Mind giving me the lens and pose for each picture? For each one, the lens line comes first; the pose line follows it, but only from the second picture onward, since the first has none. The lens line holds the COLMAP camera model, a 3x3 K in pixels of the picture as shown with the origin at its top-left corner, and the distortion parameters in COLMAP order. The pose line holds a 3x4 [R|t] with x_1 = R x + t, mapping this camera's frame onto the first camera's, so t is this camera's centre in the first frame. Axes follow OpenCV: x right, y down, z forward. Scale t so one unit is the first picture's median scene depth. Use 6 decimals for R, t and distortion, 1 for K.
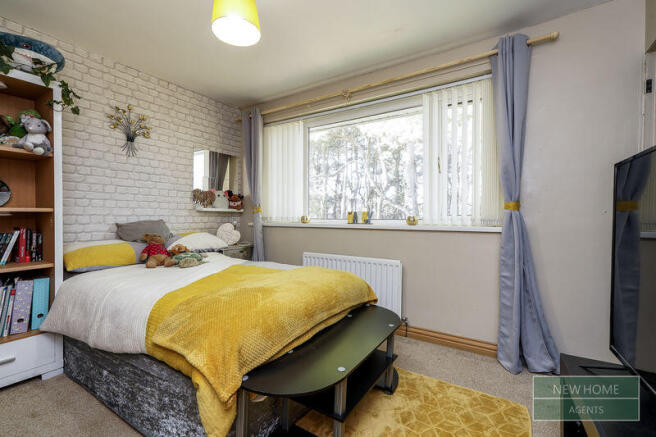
lens RADIAL K [[298.5, 0, 327.4], [0, 298.5, 217.9], [0, 0, 1]] dist [-0.002882, 0.004559]
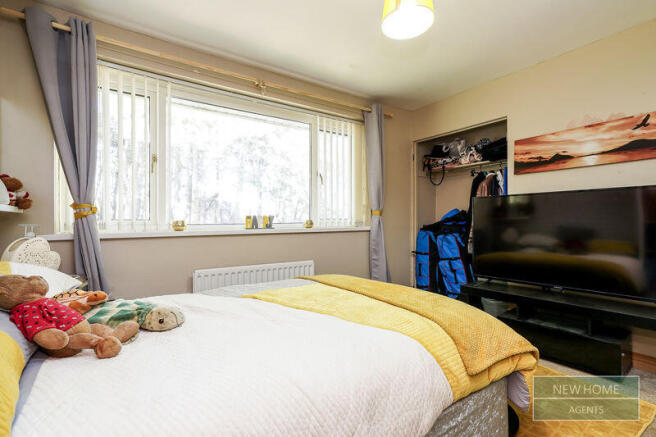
lens RADIAL K [[298.5, 0, 328.2], [0, 298.5, 217.2], [0, 0, 1]] dist [-0.002882, 0.004559]
pose [[0.387285, 0.001834, 0.921958, -0.668628], [0.014282, 0.999866, -0.007989, -0.005650], [-0.921850, 0.016261, 0.387206, 0.457070]]
